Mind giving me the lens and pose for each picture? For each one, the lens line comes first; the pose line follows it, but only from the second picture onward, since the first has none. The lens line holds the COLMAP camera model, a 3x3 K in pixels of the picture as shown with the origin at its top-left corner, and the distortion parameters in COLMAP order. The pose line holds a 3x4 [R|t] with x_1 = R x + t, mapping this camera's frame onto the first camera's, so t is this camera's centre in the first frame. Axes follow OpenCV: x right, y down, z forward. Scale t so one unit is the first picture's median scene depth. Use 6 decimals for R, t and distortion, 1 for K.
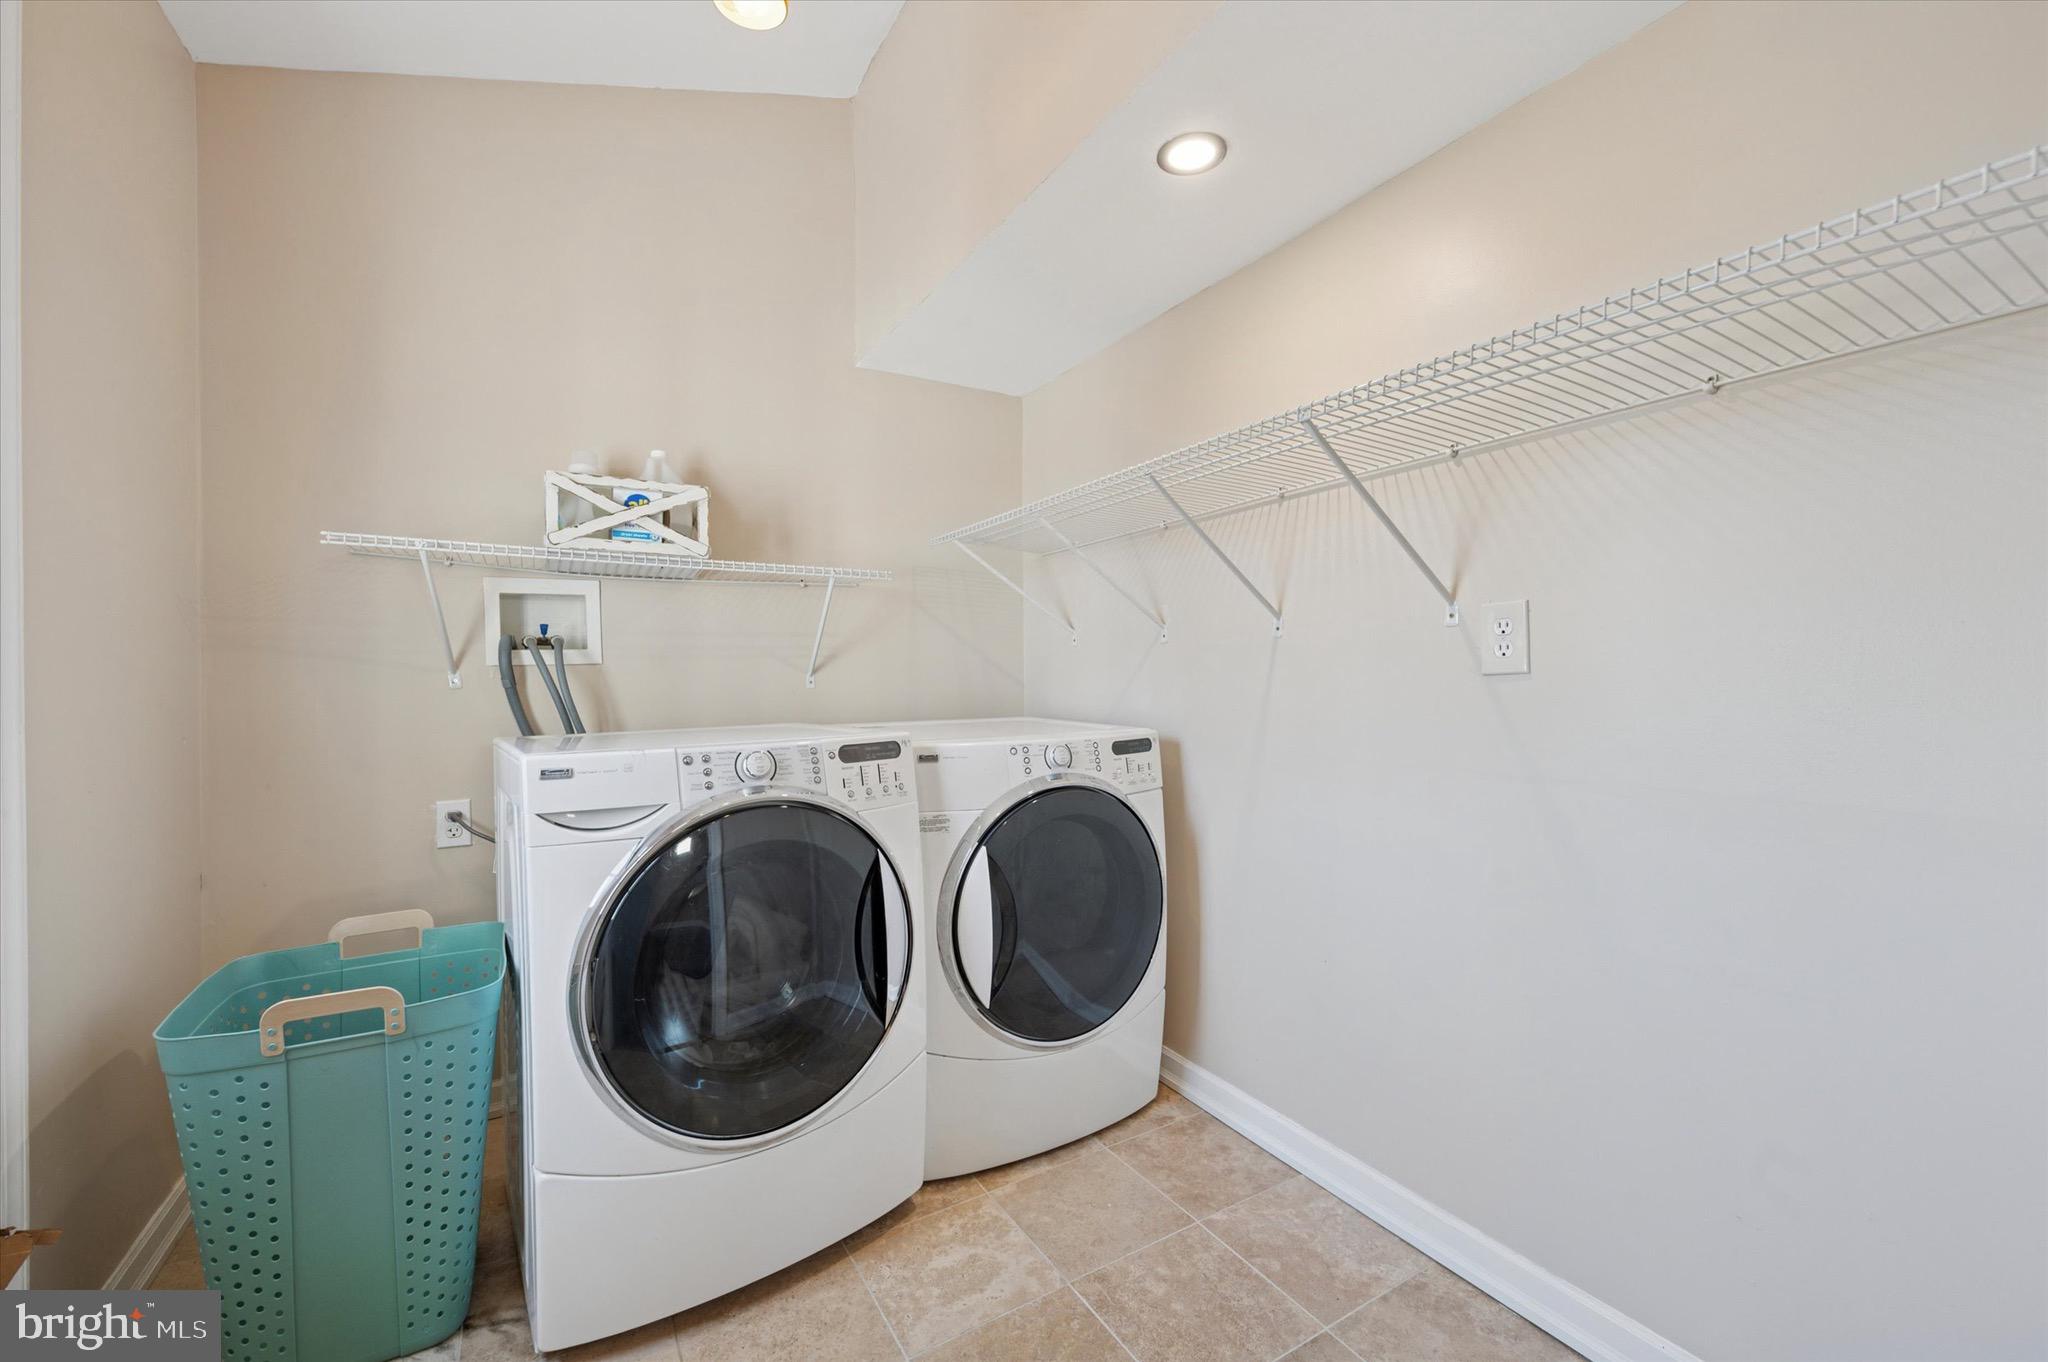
lens RADIAL K [[844.3, 0, 1024.0], [0, 844.3, 681.0], [0, 0, 1]] dist [0.001282, 0.000008]
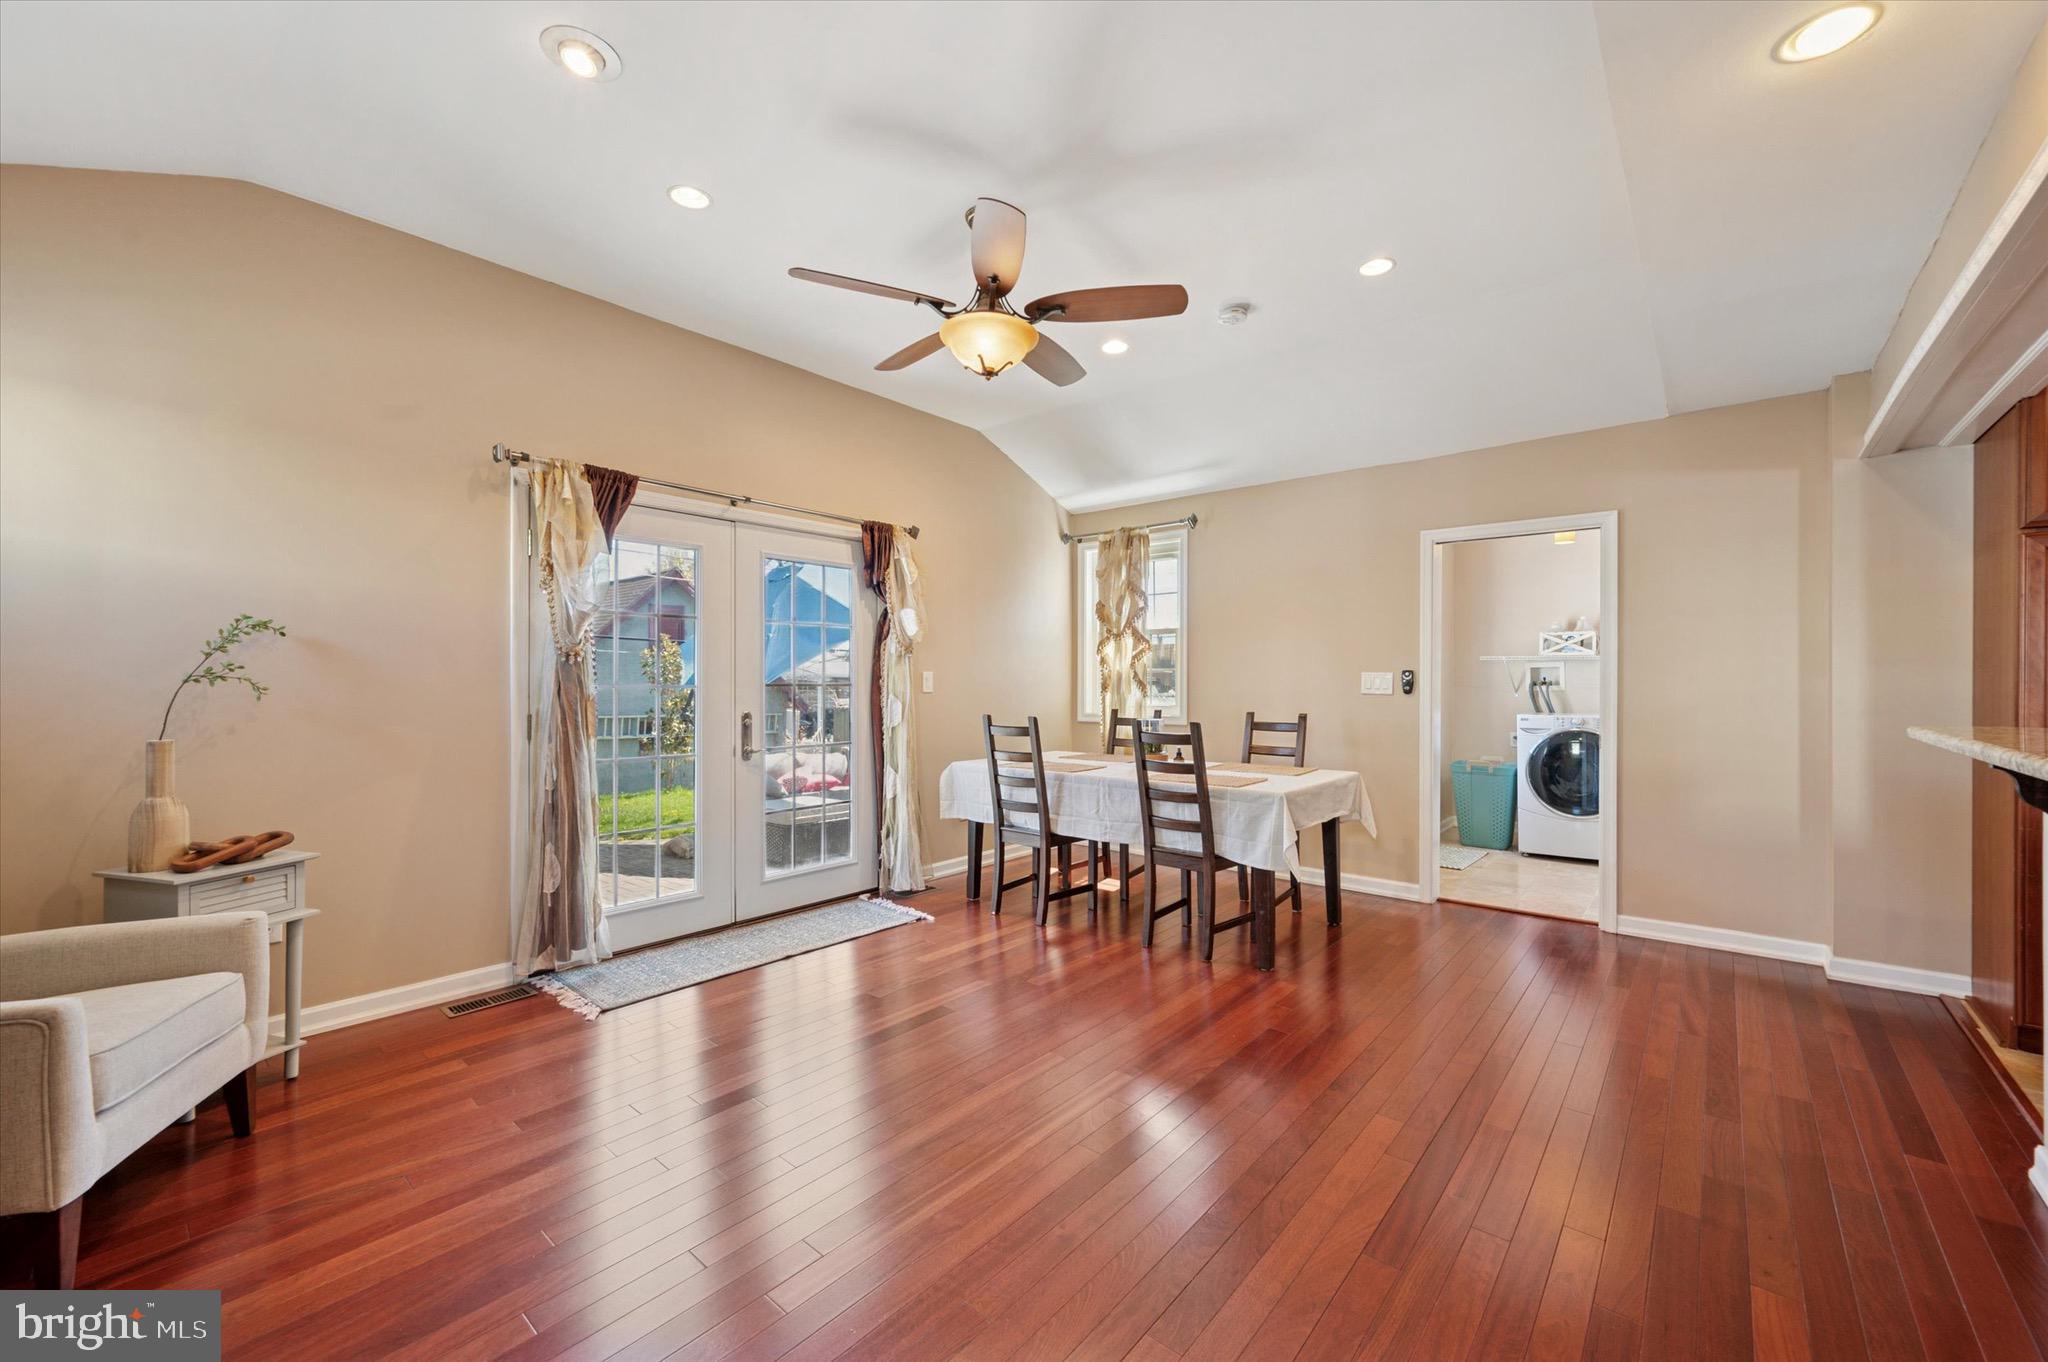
lens RADIAL K [[844.3, 0, 1024.0], [0, 844.3, 681.0], [0, 0, 1]] dist [0.001282, 0.000008]
pose [[0.350743, 0.004254, -0.936462, 1.694810], [-0.010295, 0.999947, 0.000686, -0.038219], [0.936415, 0.009400, 0.350768, -1.907939]]
